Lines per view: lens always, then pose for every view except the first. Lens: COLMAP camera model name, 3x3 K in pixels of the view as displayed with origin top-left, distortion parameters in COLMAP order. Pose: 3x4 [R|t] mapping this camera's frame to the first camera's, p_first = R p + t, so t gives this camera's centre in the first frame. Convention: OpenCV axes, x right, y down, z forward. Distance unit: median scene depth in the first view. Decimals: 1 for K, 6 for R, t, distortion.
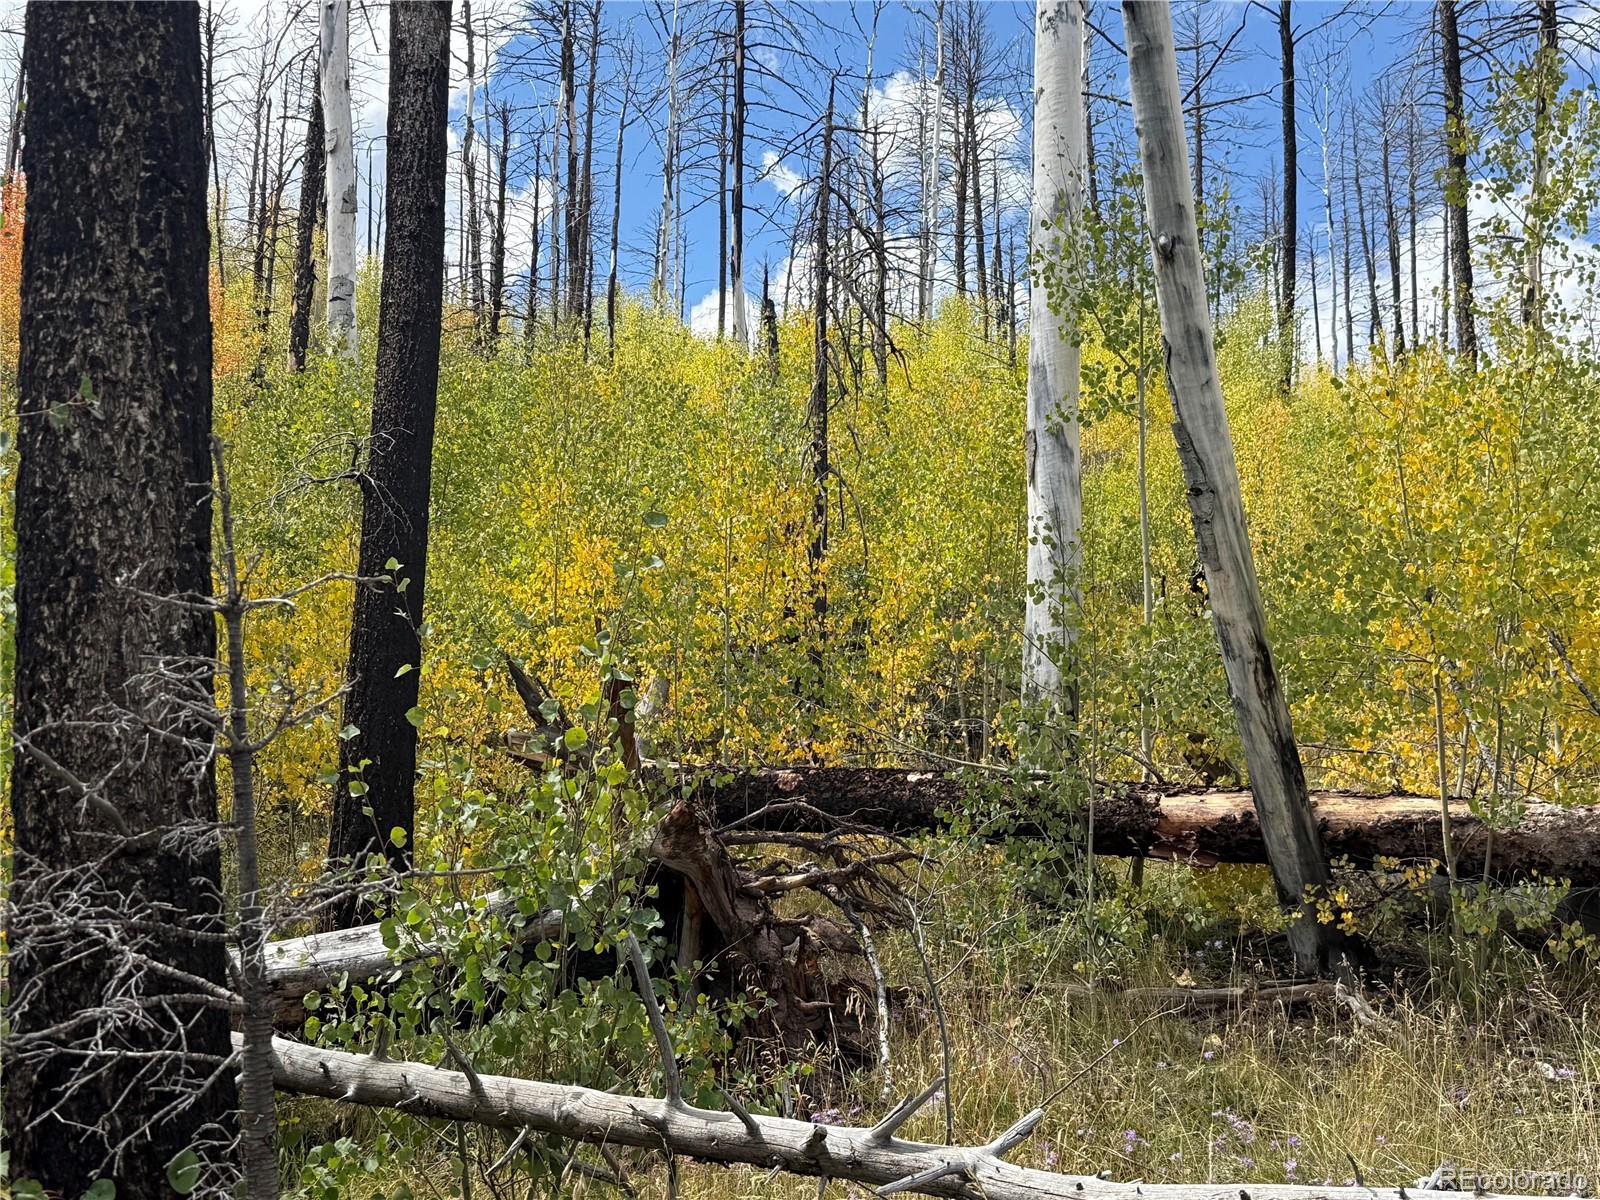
lens RADIAL K [[1857.9, 0, 800.0], [0, 1857.9, 600.0], [0, 0, 1]] dist [0.197450, -0.434125]
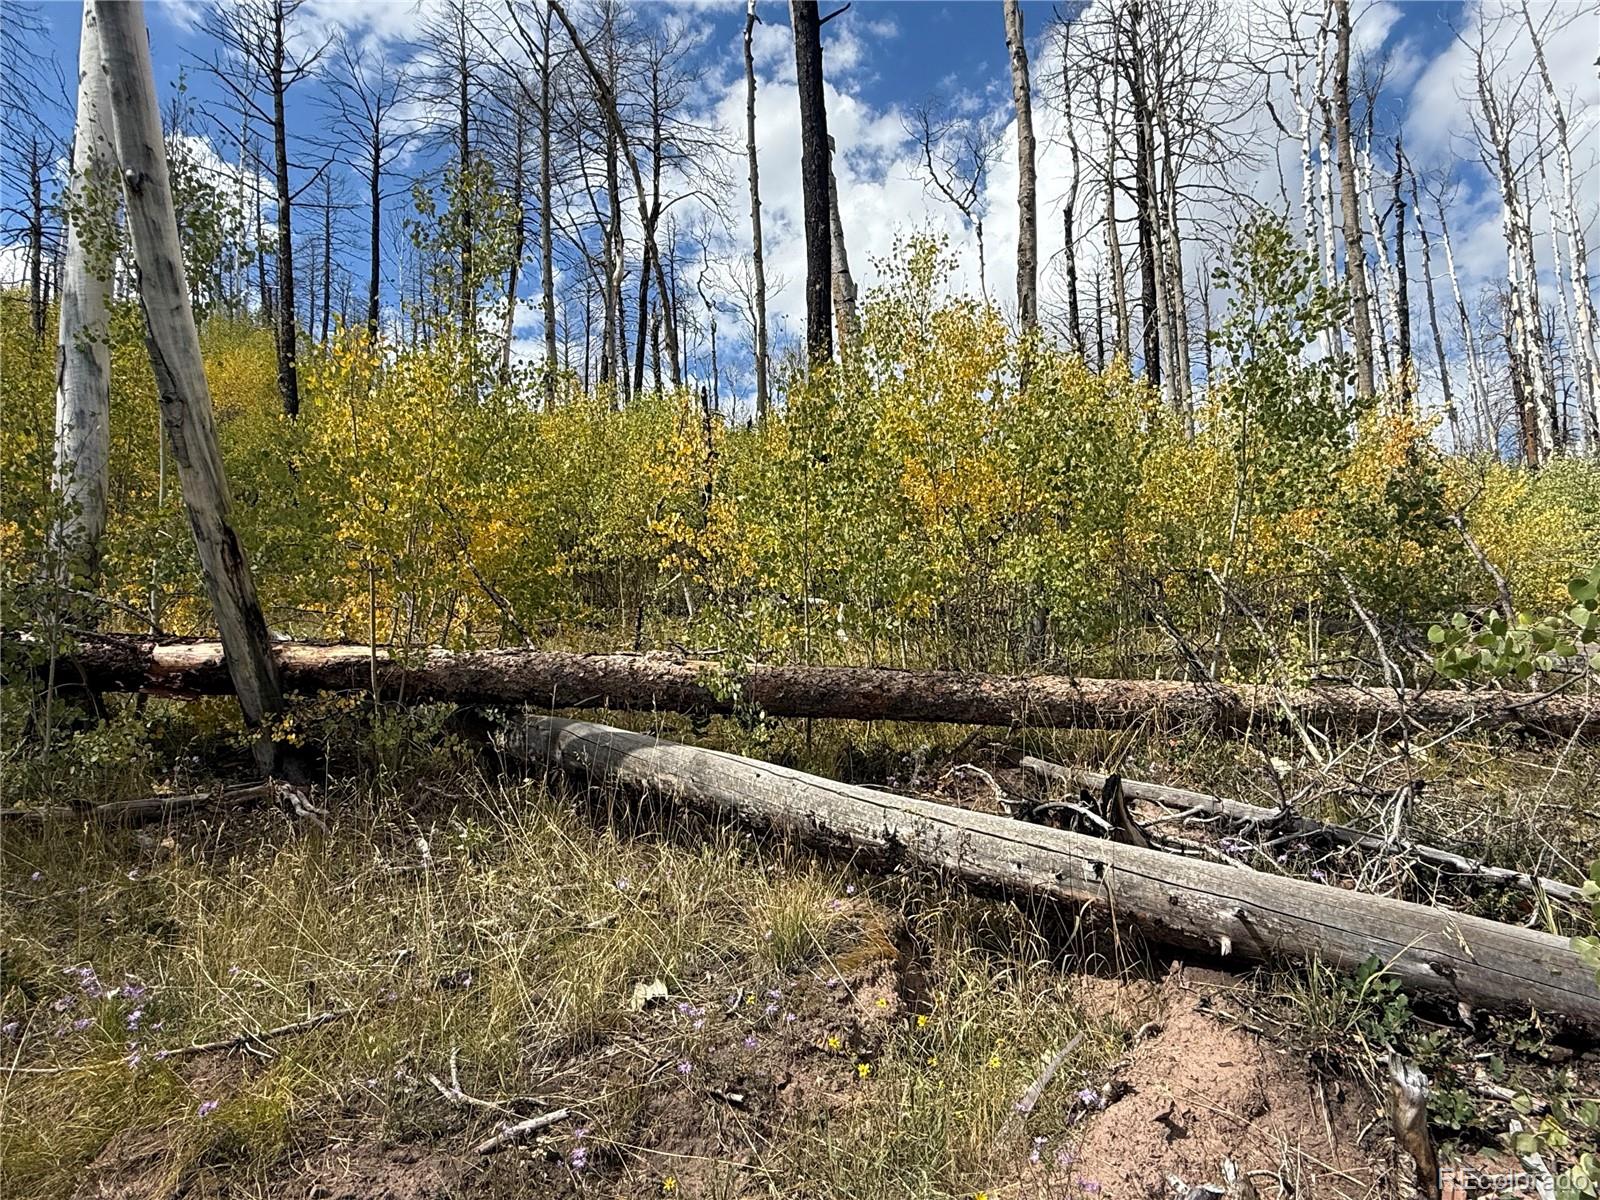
lens RADIAL K [[934.3, 0, 800.0], [0, 934.3, 600.0], [0, 0, 1]] dist [-0.001391, -0.000293]
pose [[0.778774, 0.014180, 0.627144, 0.144149], [-0.067095, 0.995892, 0.060799, 0.006262], [-0.623706, -0.089427, 0.776527, 0.252759]]
